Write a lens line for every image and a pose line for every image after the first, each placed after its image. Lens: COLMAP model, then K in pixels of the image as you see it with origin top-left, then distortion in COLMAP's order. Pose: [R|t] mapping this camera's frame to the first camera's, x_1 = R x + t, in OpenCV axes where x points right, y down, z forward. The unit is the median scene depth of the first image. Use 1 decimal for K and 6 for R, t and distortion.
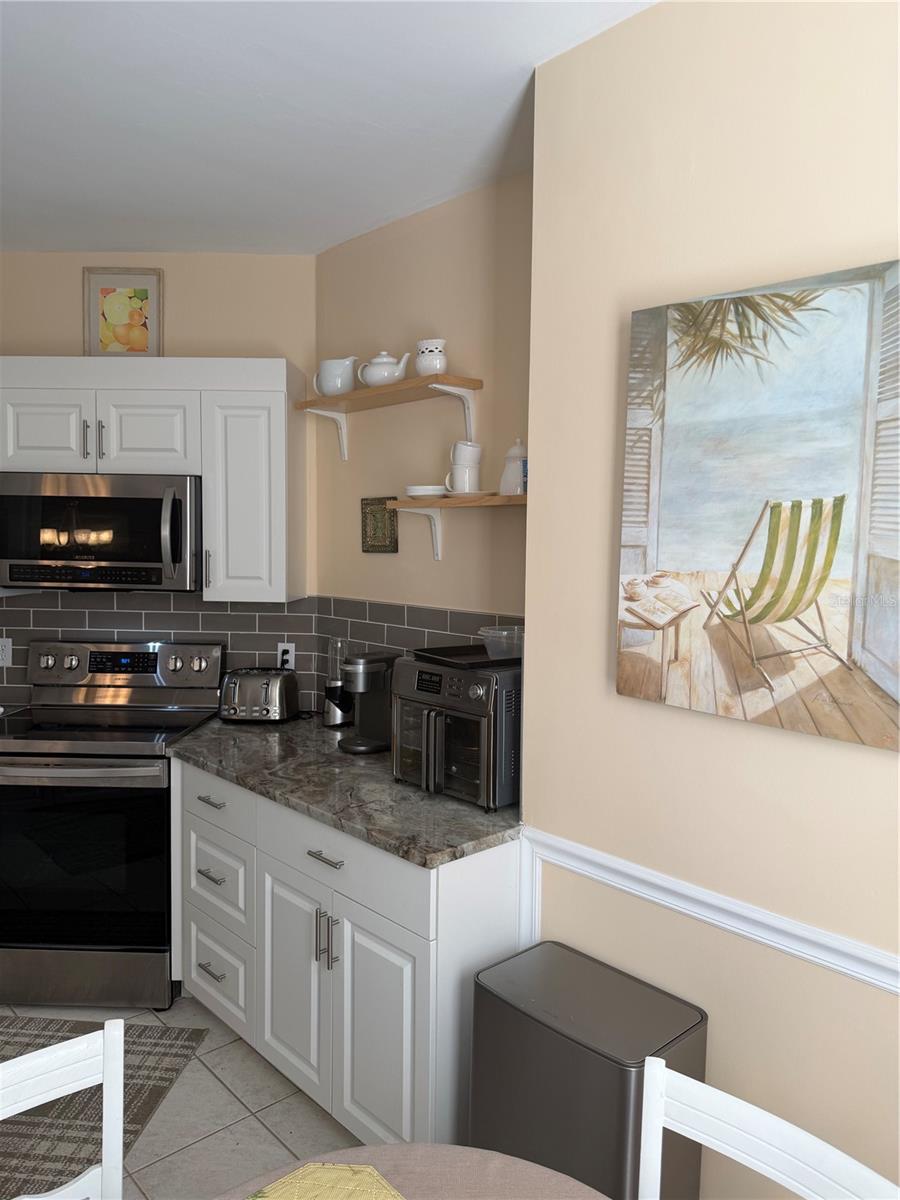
lens RADIAL K [[846.9, 0, 444.5], [0, 846.9, 596.7], [0, 0, 1]] dist [0.077945, -0.088978]
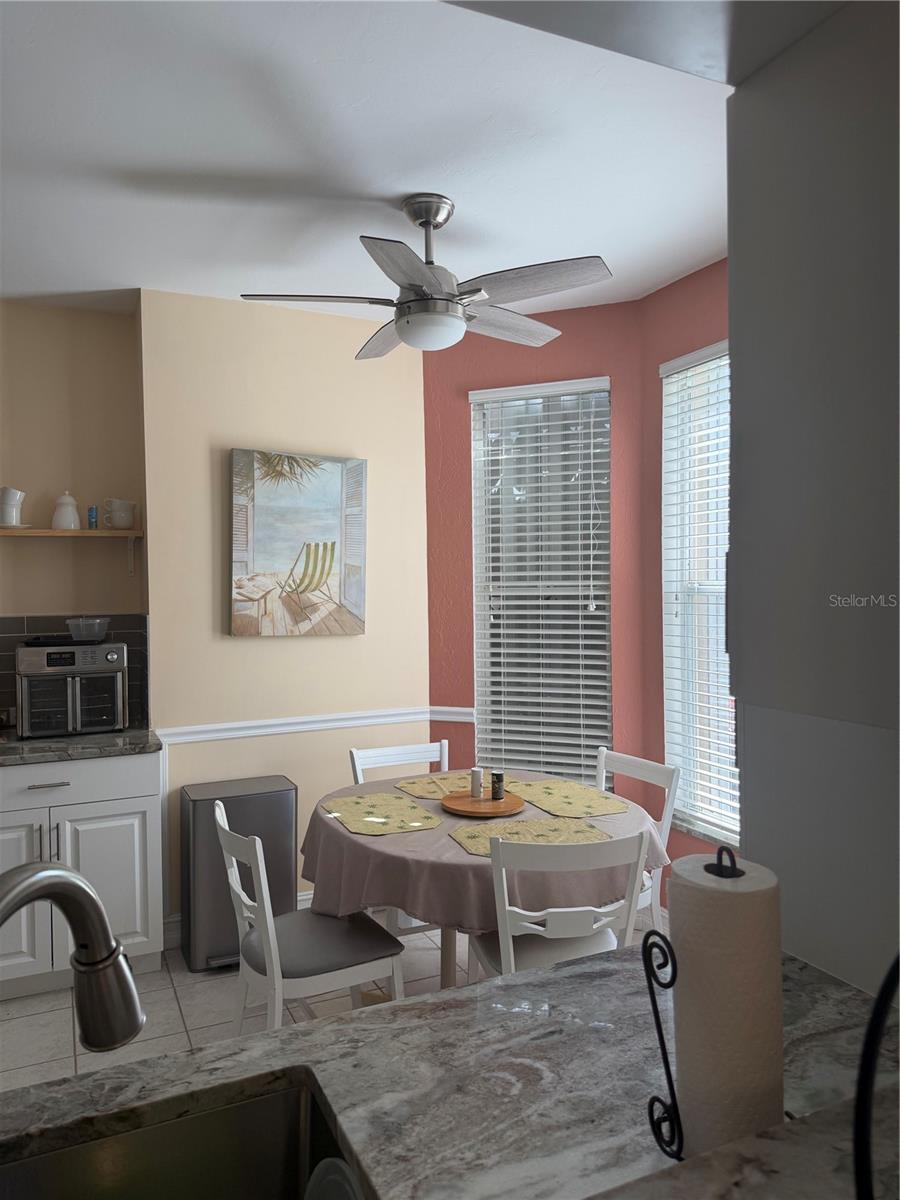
lens RADIAL K [[846.9, 0, 450.3], [0, 846.9, 596.3], [0, 0, 1]] dist [0.077945, -0.088978]
pose [[0.305249, -0.042246, 0.951335, -1.734304], [0.074118, 0.997039, 0.020493, 0.020746], [-0.949384, 0.064255, 0.307476, -0.111856]]
